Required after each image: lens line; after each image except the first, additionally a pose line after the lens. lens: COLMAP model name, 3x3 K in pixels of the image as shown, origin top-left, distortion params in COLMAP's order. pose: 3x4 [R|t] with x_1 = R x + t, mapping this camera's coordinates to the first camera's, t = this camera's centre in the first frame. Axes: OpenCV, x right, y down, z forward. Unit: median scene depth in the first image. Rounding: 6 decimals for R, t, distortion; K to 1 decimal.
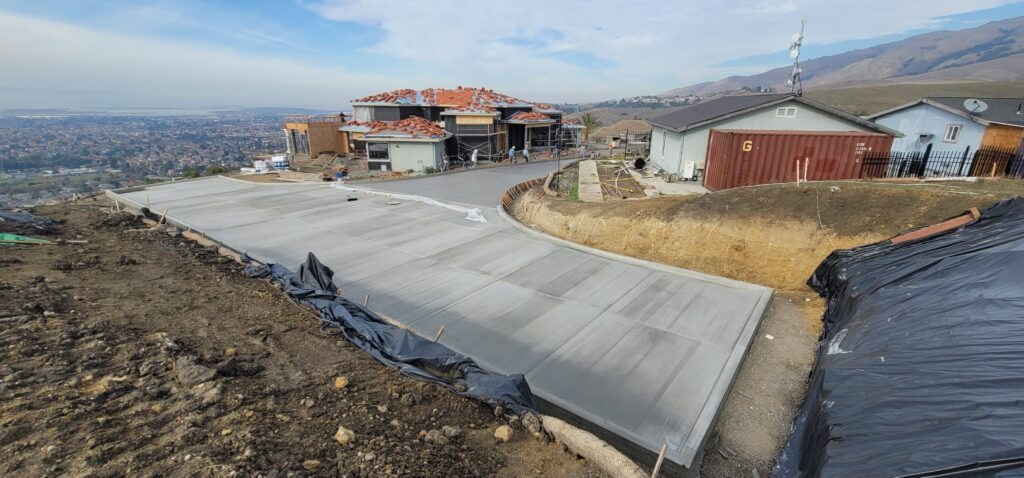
lens RADIAL K [[428.5, 0, 512.0], [0, 428.5, 239.0], [0, 0, 1]] dist [-0.001599, 0.000316]
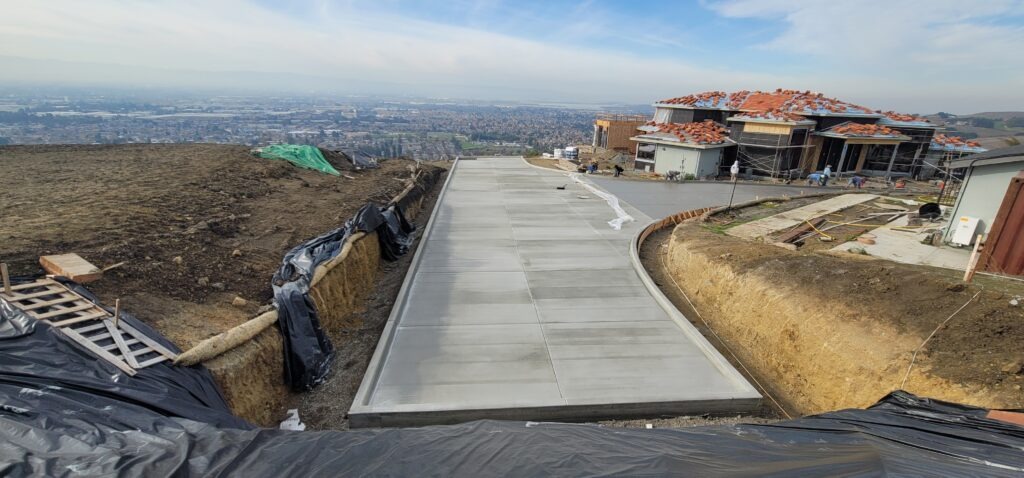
lens RADIAL K [[428.5, 0, 512.0], [0, 428.5, 239.0], [0, 0, 1]] dist [-0.001599, 0.000316]
pose [[0.671520, 0.250630, -0.697313, 0.206120], [-0.248589, 0.962722, 0.106630, -0.027712], [0.698044, 0.101740, 0.708791, 0.055095]]
